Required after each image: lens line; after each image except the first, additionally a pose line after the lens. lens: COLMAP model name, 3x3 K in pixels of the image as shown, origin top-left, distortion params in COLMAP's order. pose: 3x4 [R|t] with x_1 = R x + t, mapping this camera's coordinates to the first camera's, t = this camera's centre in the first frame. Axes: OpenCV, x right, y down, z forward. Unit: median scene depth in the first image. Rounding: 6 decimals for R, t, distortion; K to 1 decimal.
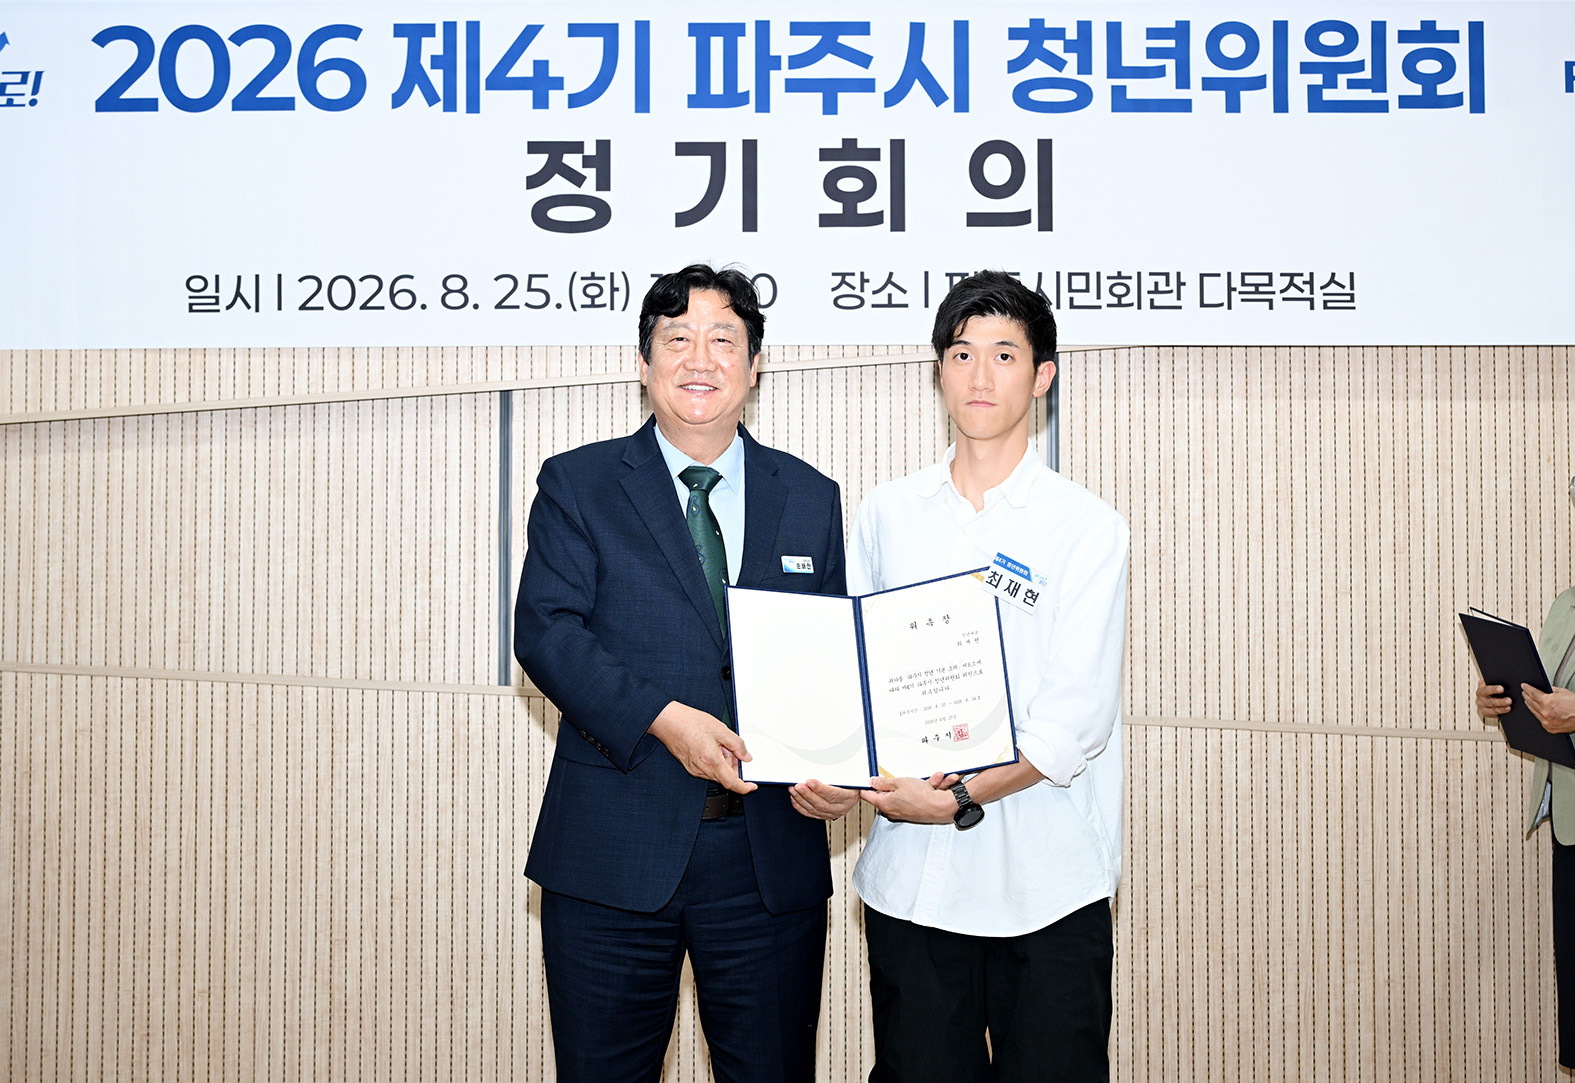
lens RADIAL K [[2284.5, 0, 787.5], [0, 2284.5, 541.5], [0, 0, 1]] dist [0.013359, -0.100066]
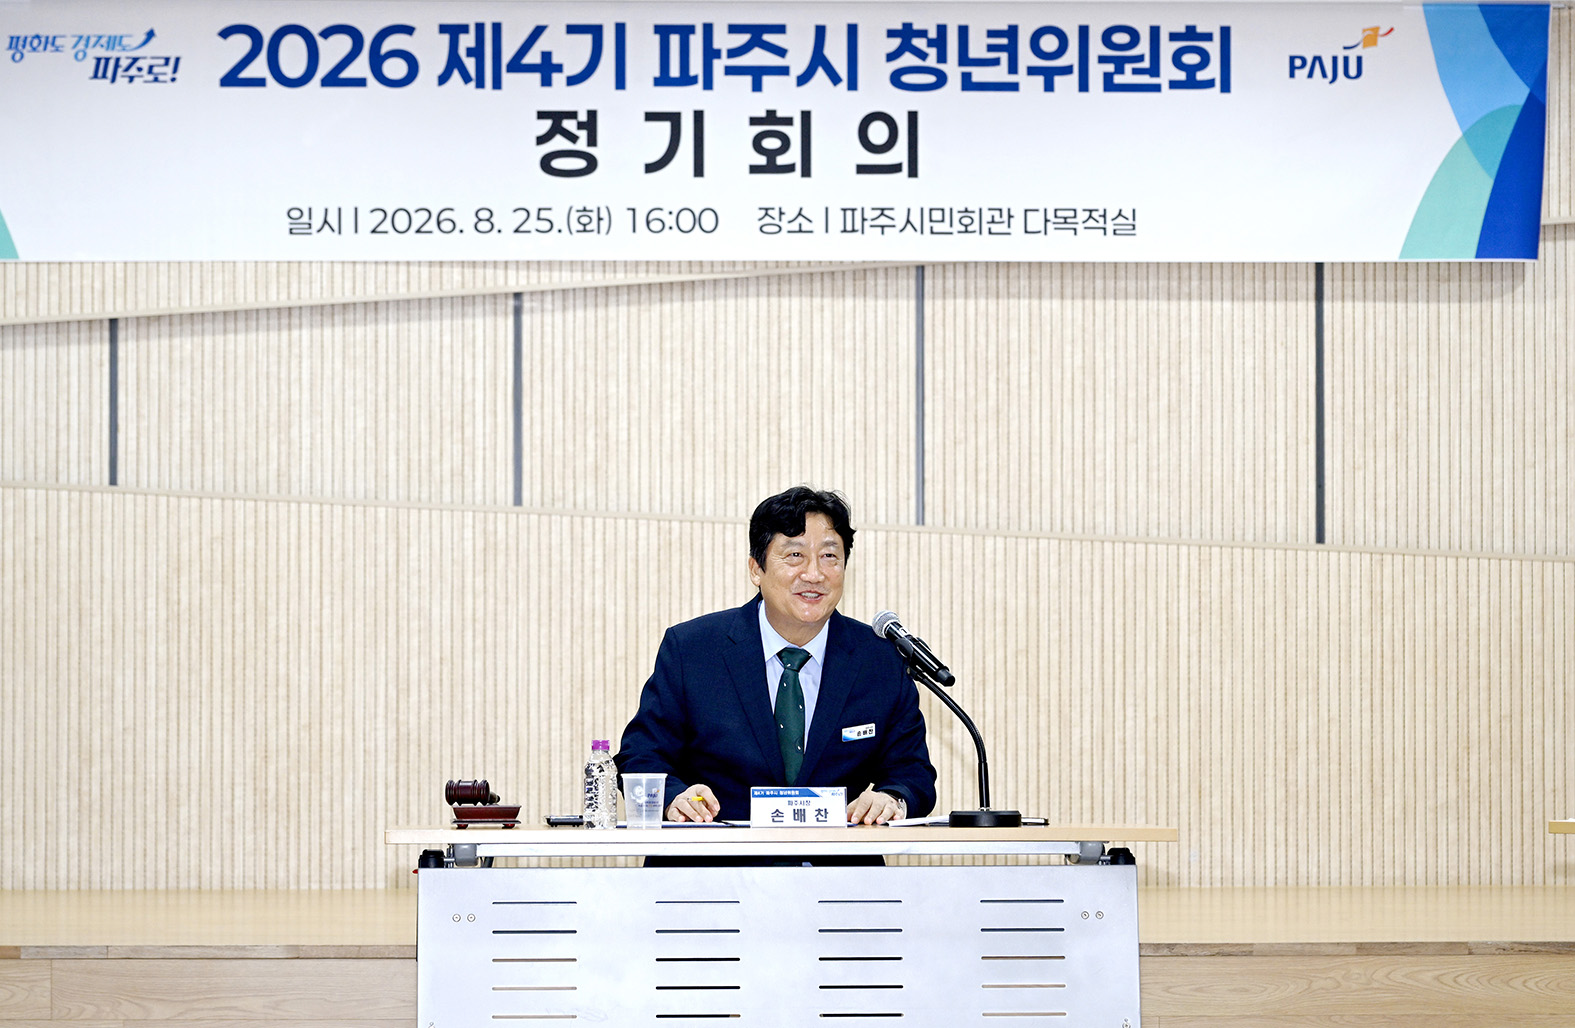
lens RADIAL K [[5598.0, 0, 787.5], [0, 5598.0, 514.0], [0, 0, 1]] dist [-0.025672, 1.082794]
pose [[0.998644, 0.000894, 0.052054, -0.138001], [-0.001415, 0.999949, 0.009977, 0.033321], [-0.052043, -0.010037, 0.998594, -2.364668]]
